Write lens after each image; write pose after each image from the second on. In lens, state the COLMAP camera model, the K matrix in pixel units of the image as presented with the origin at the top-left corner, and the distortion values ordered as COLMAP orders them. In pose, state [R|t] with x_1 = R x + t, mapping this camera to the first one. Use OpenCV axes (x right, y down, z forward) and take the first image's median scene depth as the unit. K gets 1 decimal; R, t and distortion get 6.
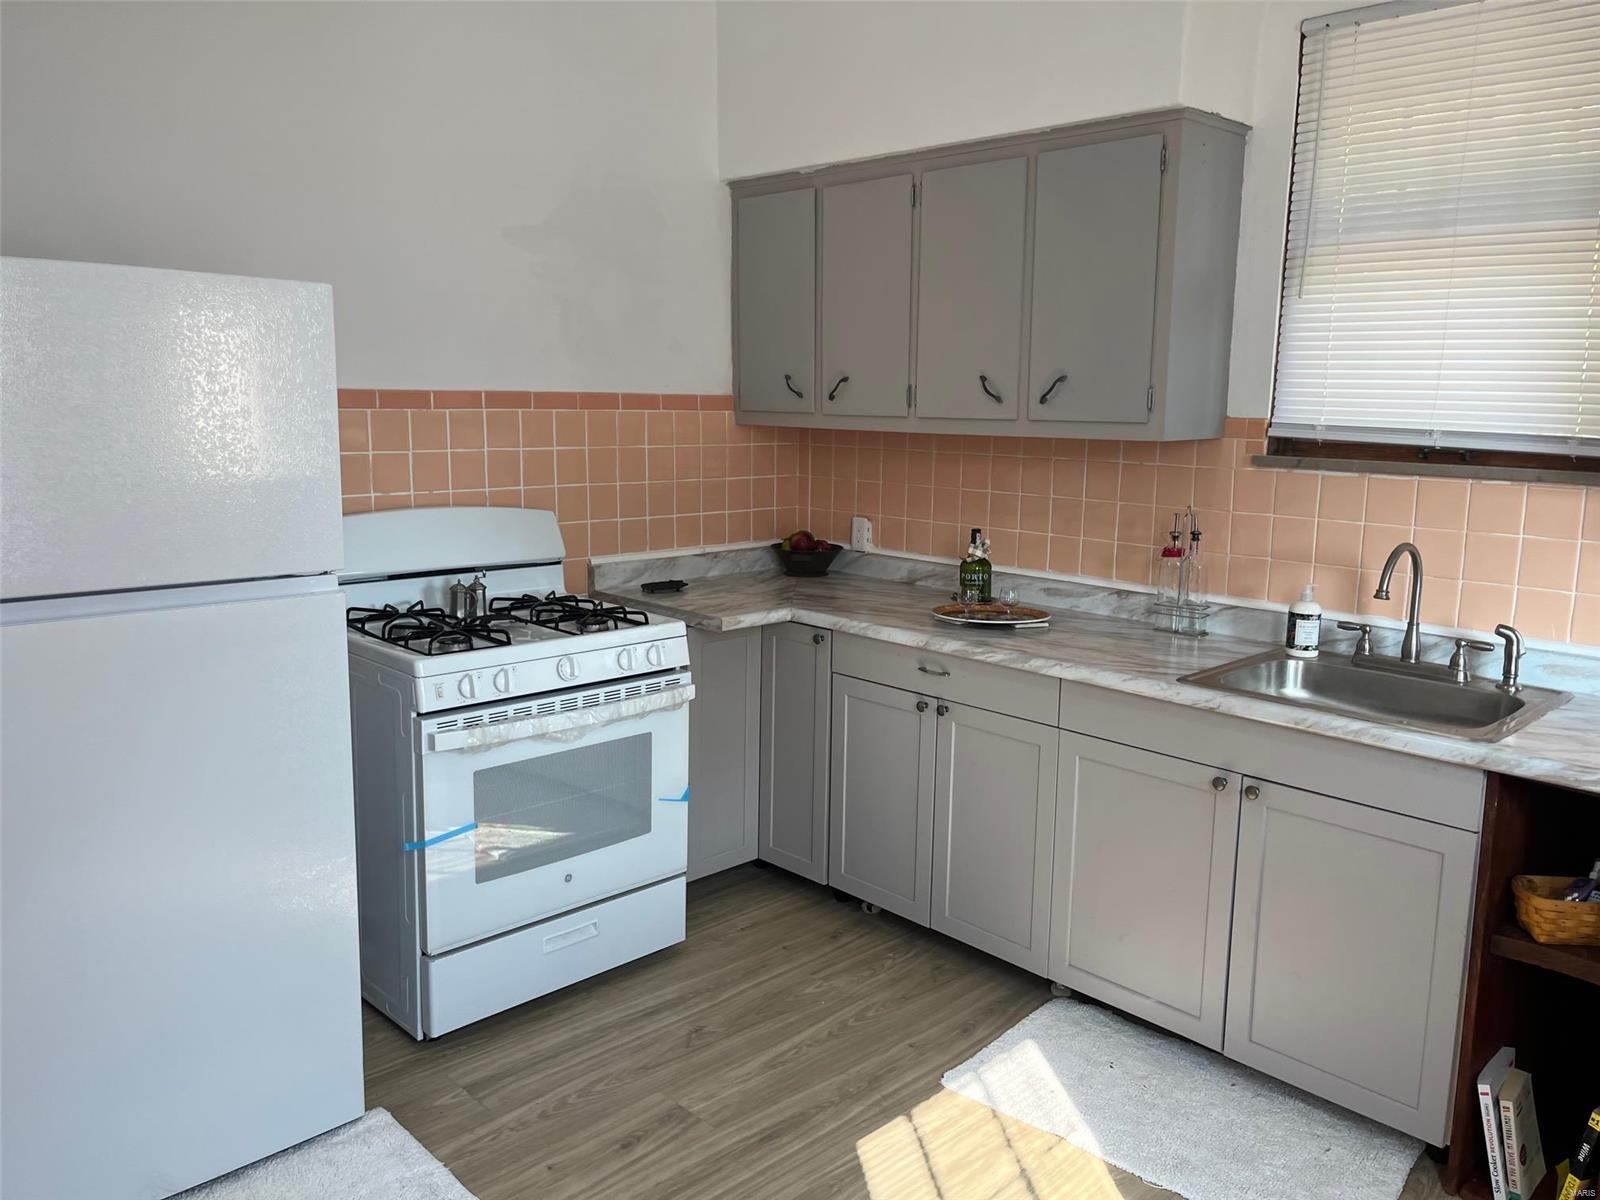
lens RADIAL K [[1212.2, 0, 811.1], [0, 1212.2, 596.6], [0, 0, 1]] dist [0.063168, -0.086400]
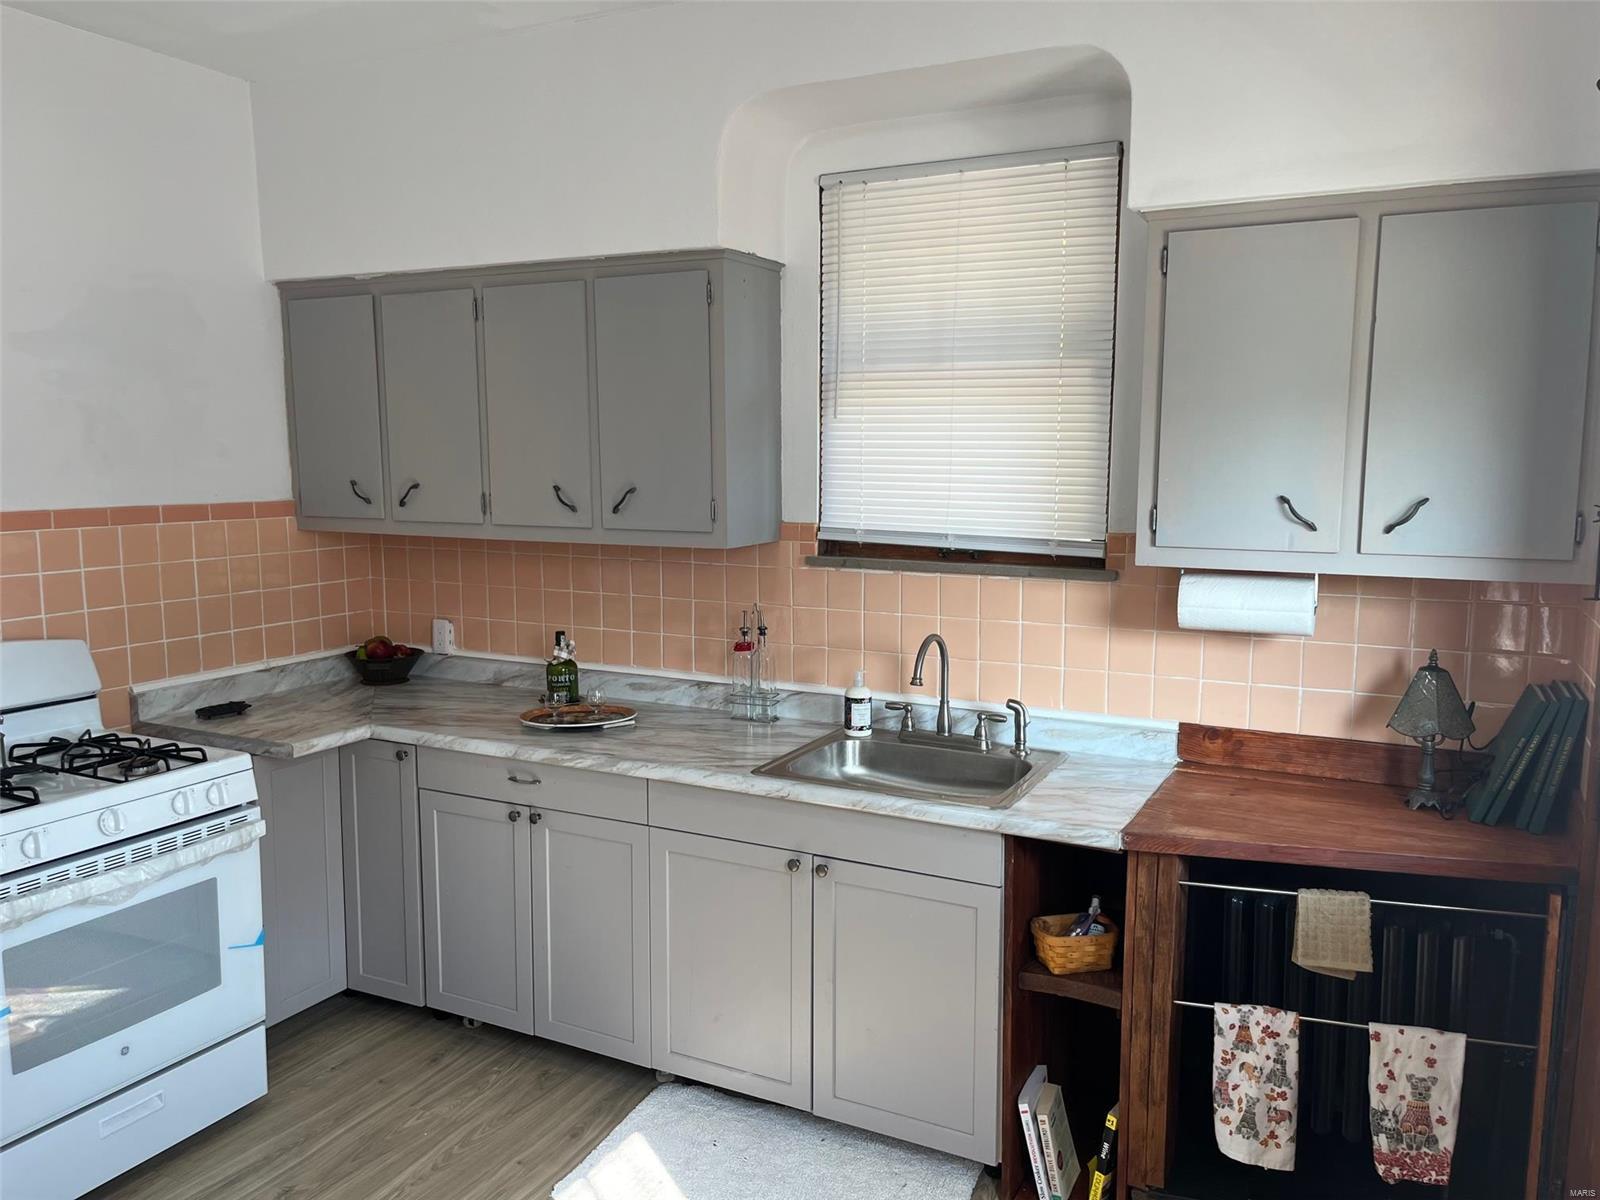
lens RADIAL K [[1212.2, 0, 804.0], [0, 1212.2, 605.0], [0, 0, 1]] dist [0.063168, -0.086400]
pose [[0.946235, -0.052926, 0.319121, 0.006016], [0.065340, 0.997461, -0.028314, -0.040456], [-0.316812, 0.047644, 0.947291, -0.040796]]
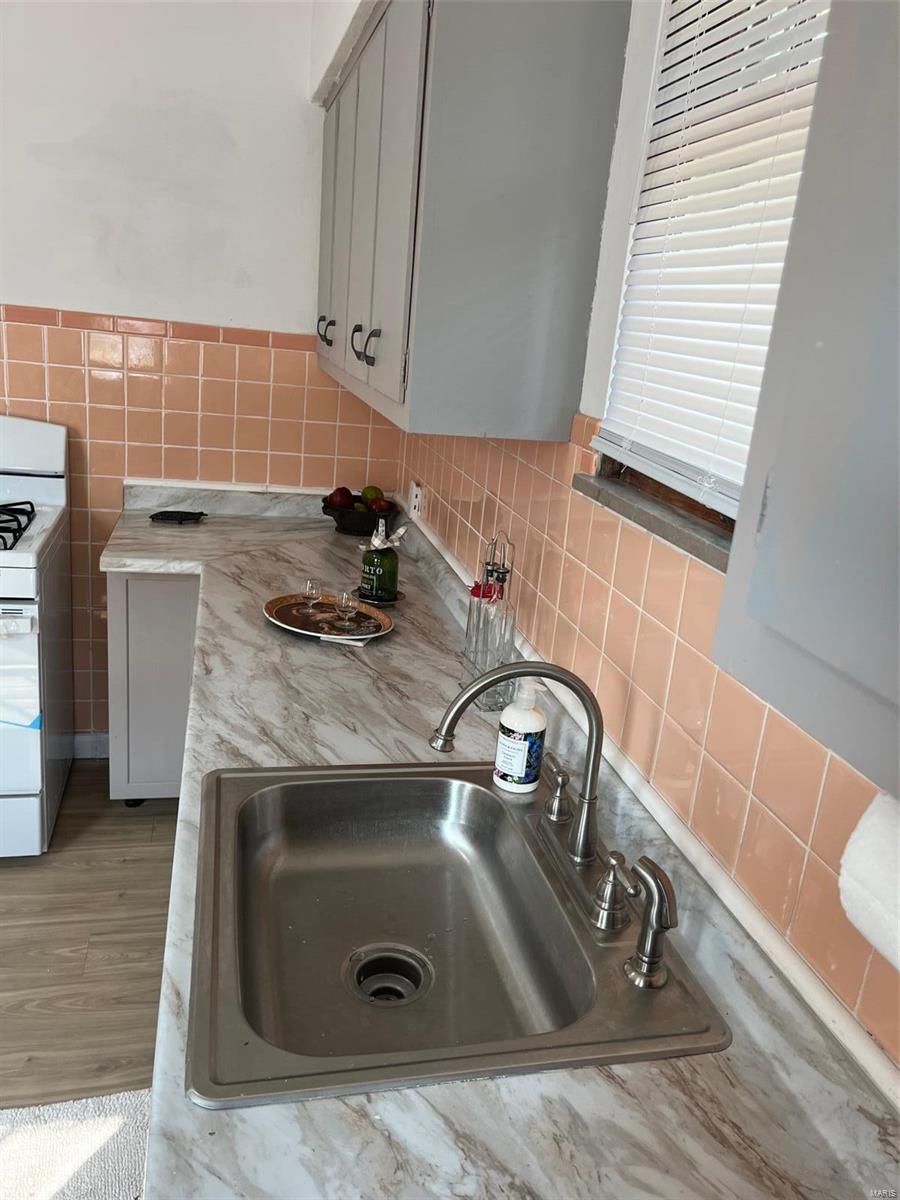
lens RADIAL K [[909.1, 0, 459.3], [0, 909.1, 605.0], [0, 0, 1]] dist [0.063168, -0.086400]
pose [[0.860611, 0.218252, -0.460125, 0.558335], [-0.168808, 0.974687, 0.146590, -0.109237], [0.480472, -0.048485, 0.875669, 0.532734]]
